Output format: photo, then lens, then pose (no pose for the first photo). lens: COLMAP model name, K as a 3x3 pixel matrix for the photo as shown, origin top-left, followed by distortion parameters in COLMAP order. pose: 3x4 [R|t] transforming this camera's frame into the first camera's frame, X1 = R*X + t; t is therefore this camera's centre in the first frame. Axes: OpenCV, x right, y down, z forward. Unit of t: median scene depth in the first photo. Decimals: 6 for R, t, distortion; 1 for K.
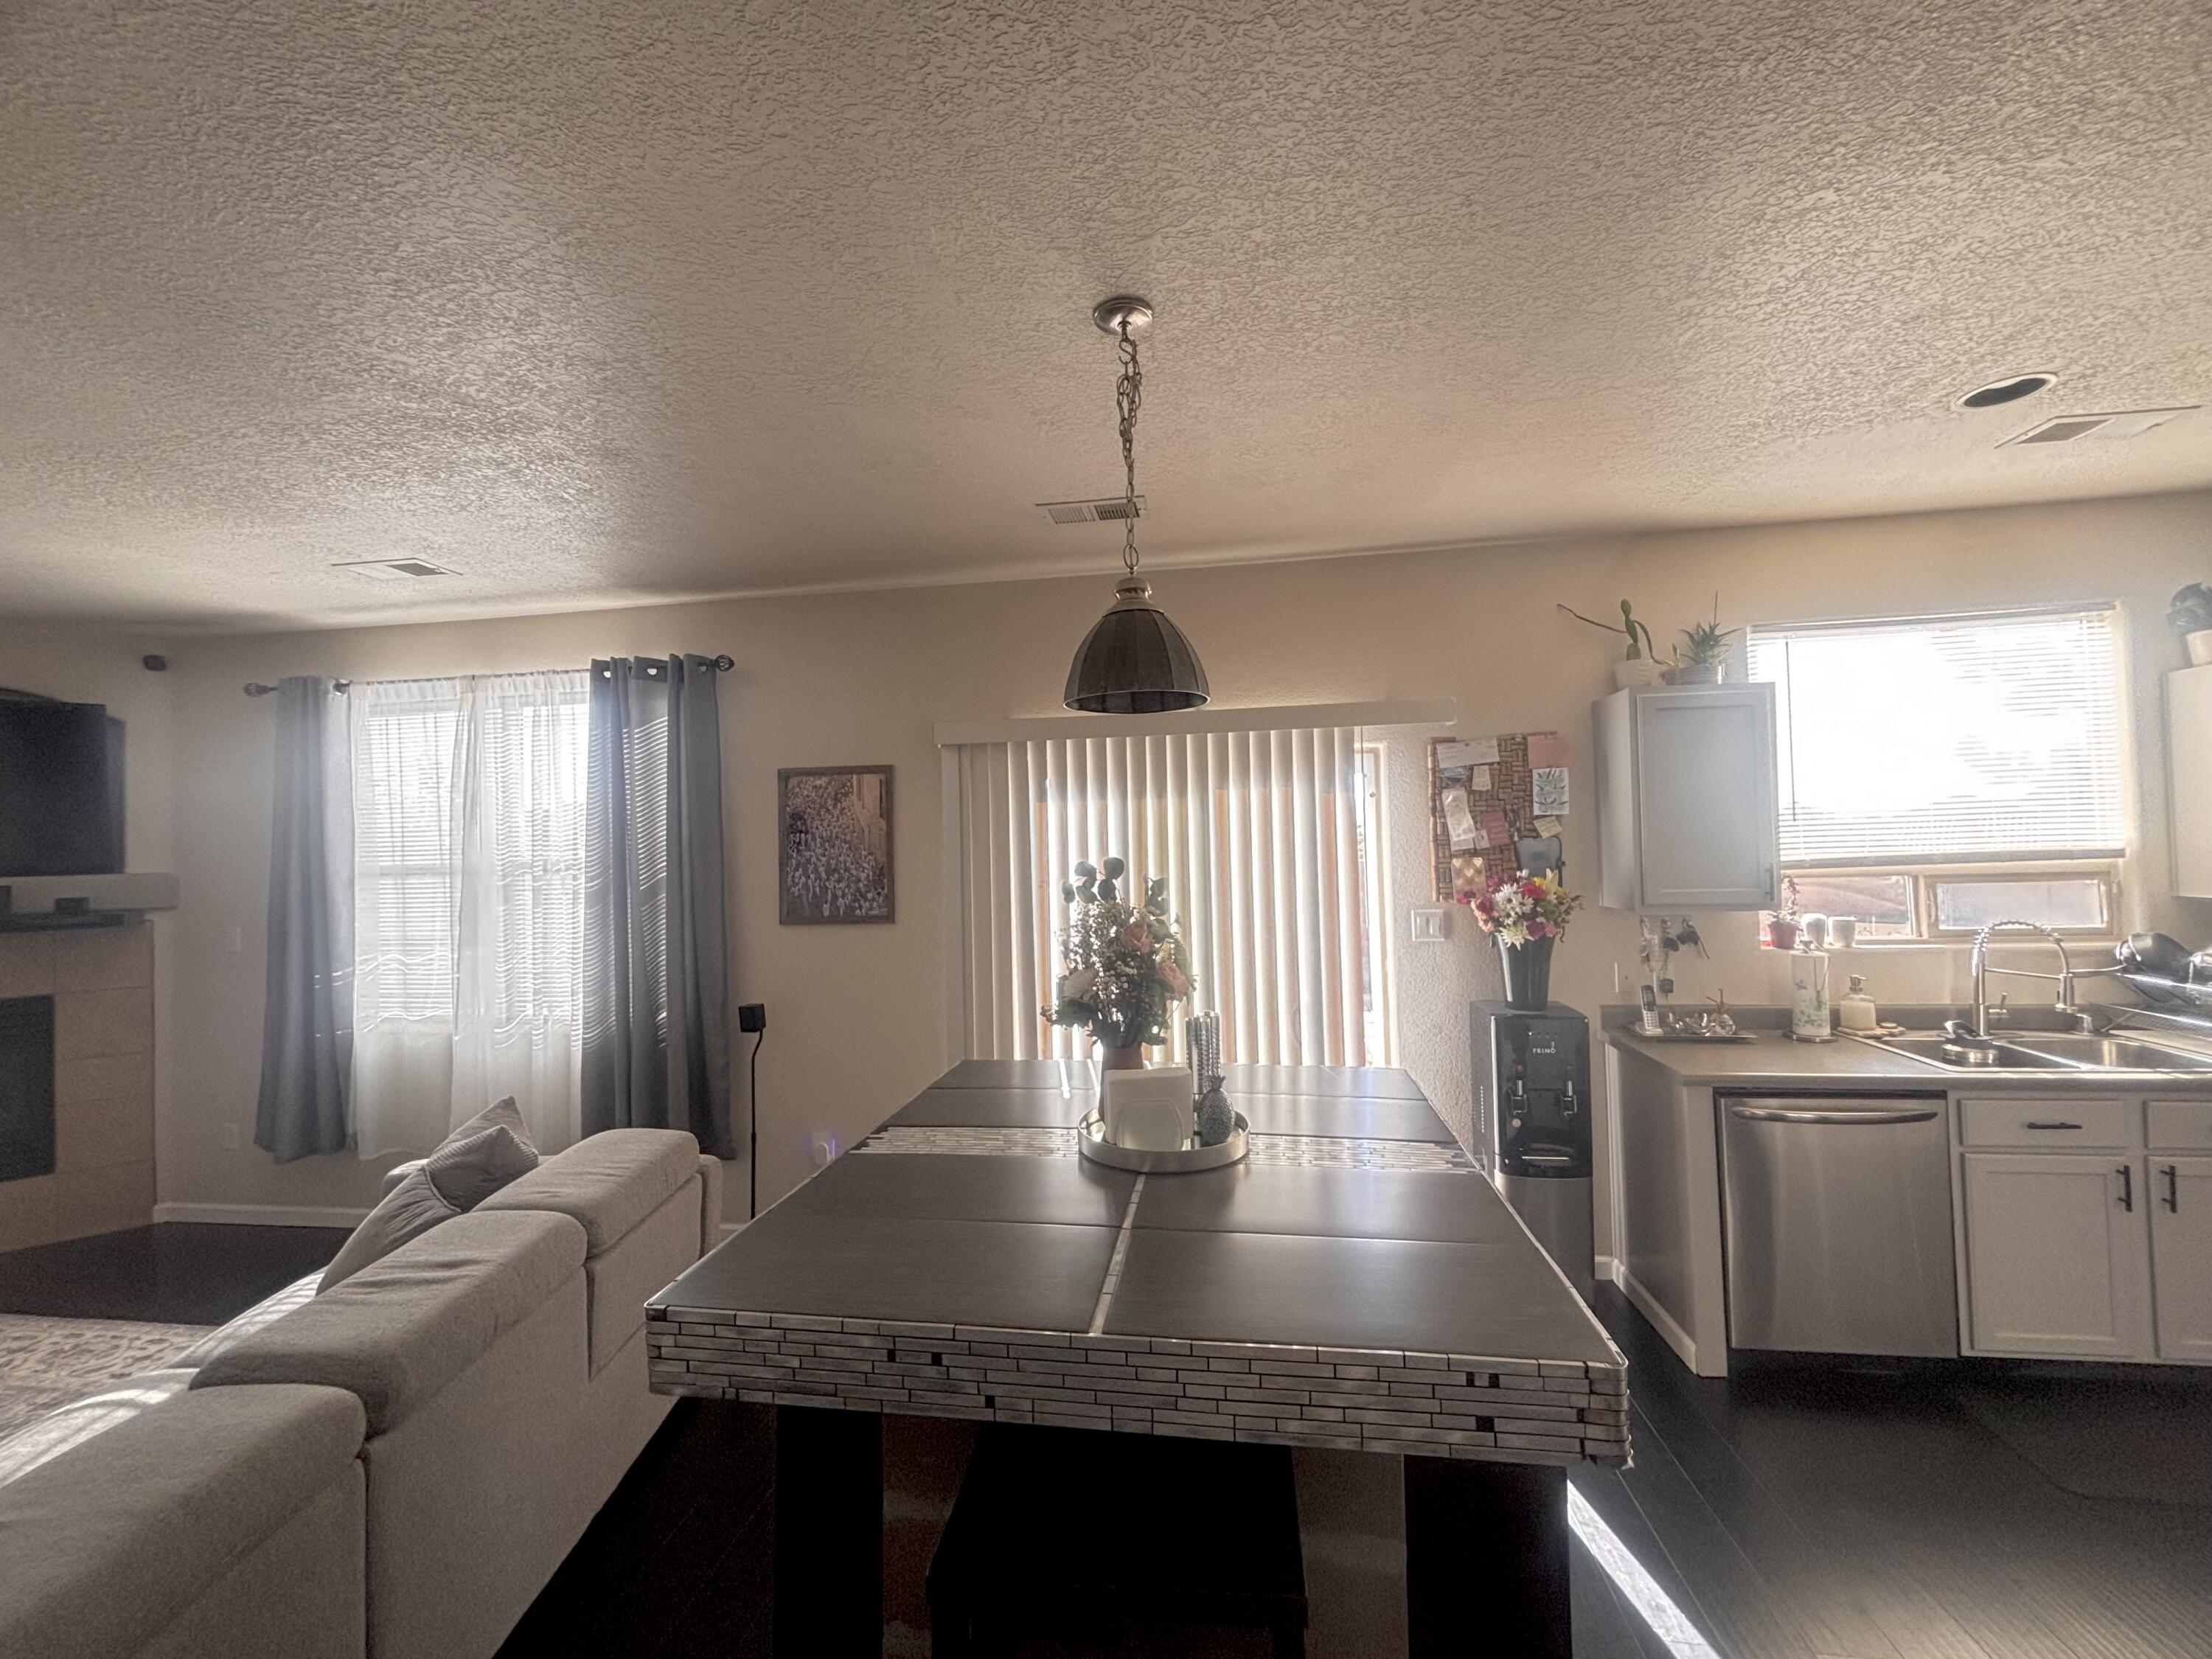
lens RADIAL K [[895.3, 0, 1103.0], [0, 895.3, 822.0], [0, 0, 1]] dist [-0.001222, 0.000172]
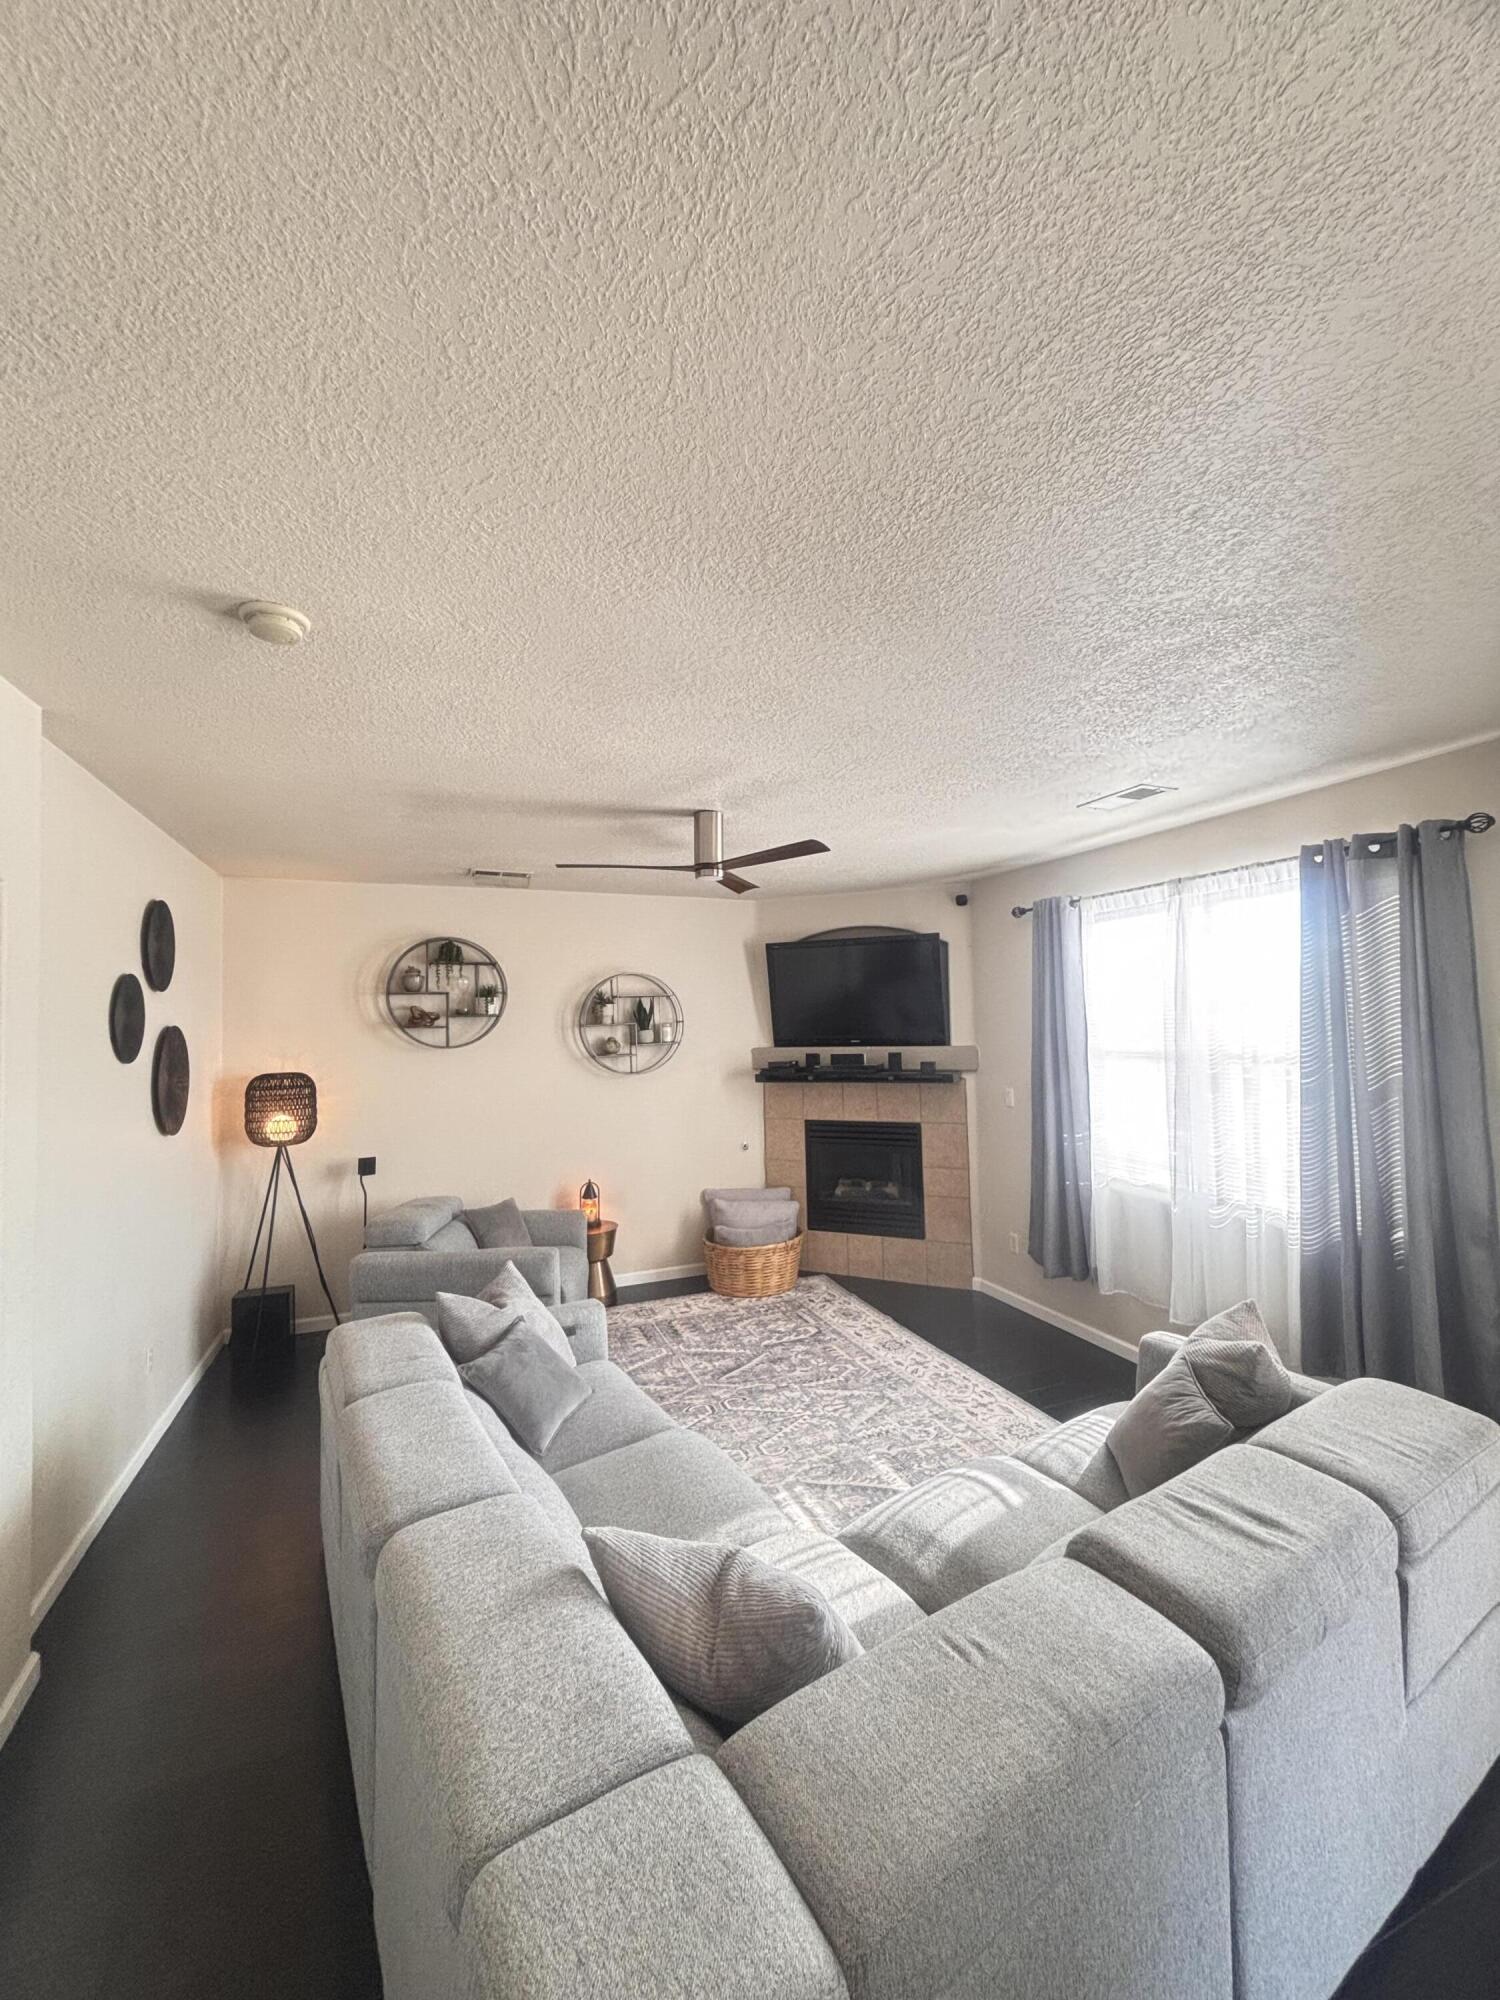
lens RADIAL K [[809.5, 0, 751.1], [0, 809.5, 996.5], [0, 0, 1]] dist [-0.001222, 0.000172]
pose [[0.504756, -0.011253, -0.863189, -0.124647], [0.027986, 0.999603, 0.003334, -0.040411], [0.862809, -0.025839, 0.504870, 0.053077]]
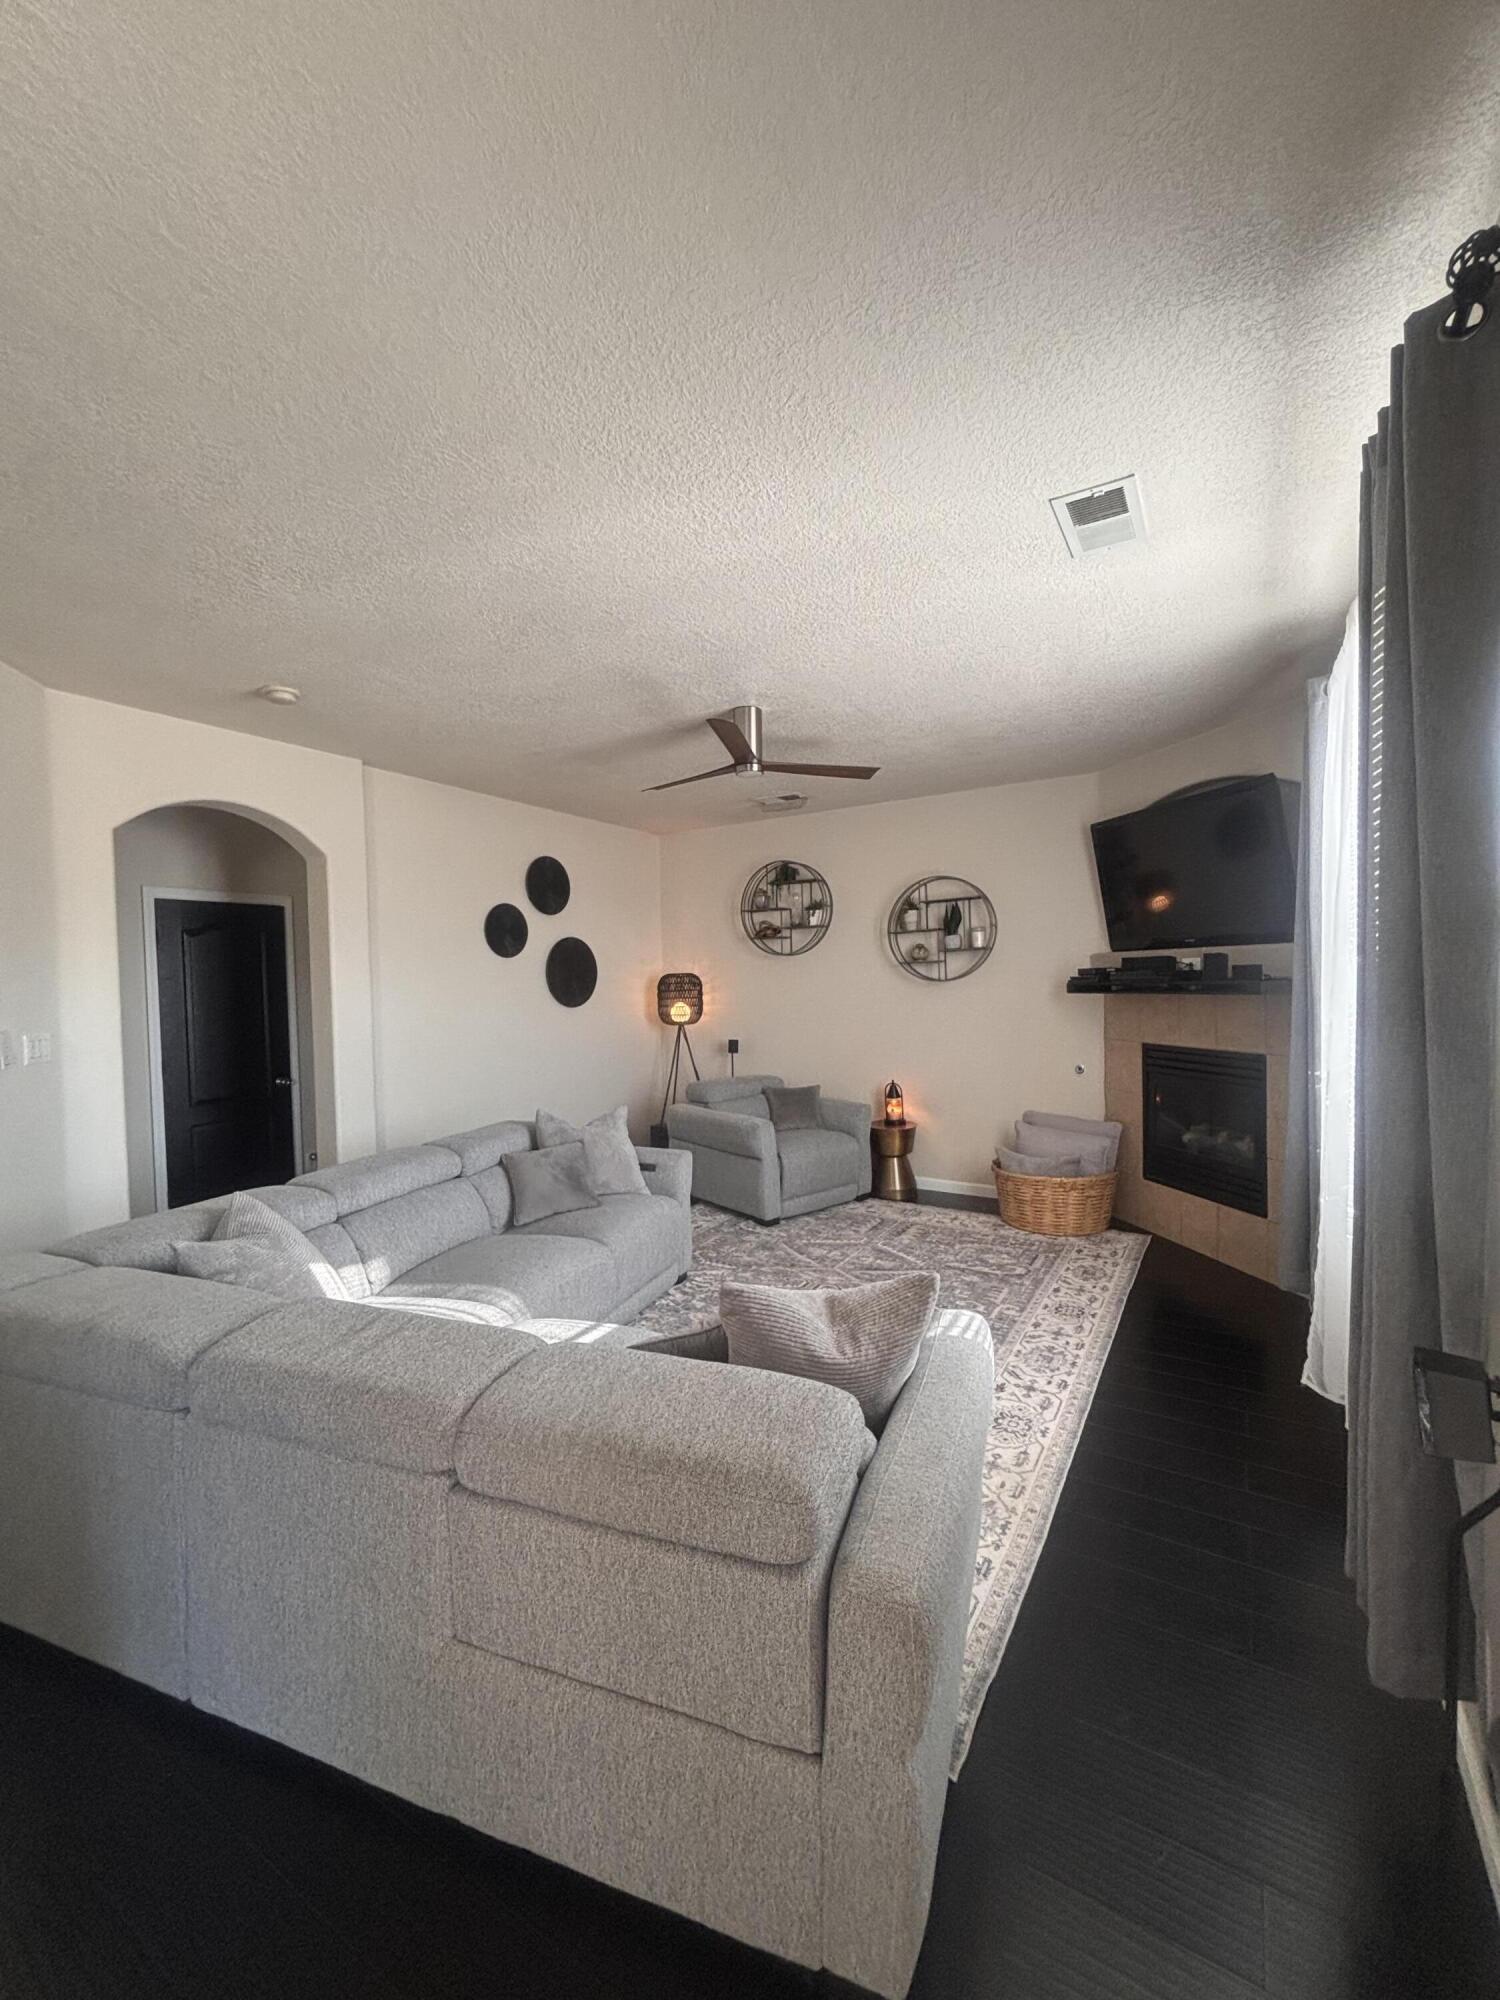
lens RADIAL K [[809.5, 0, 749.8], [0, 809.5, 1001.0], [0, 0, 1]] dist [-0.001222, 0.000172]
pose [[-0.400765, 0.064563, -0.913903, -0.049935], [0.058950, 0.997264, 0.044601, 0.049920], [0.914283, -0.036000, -0.403474, 0.866496]]
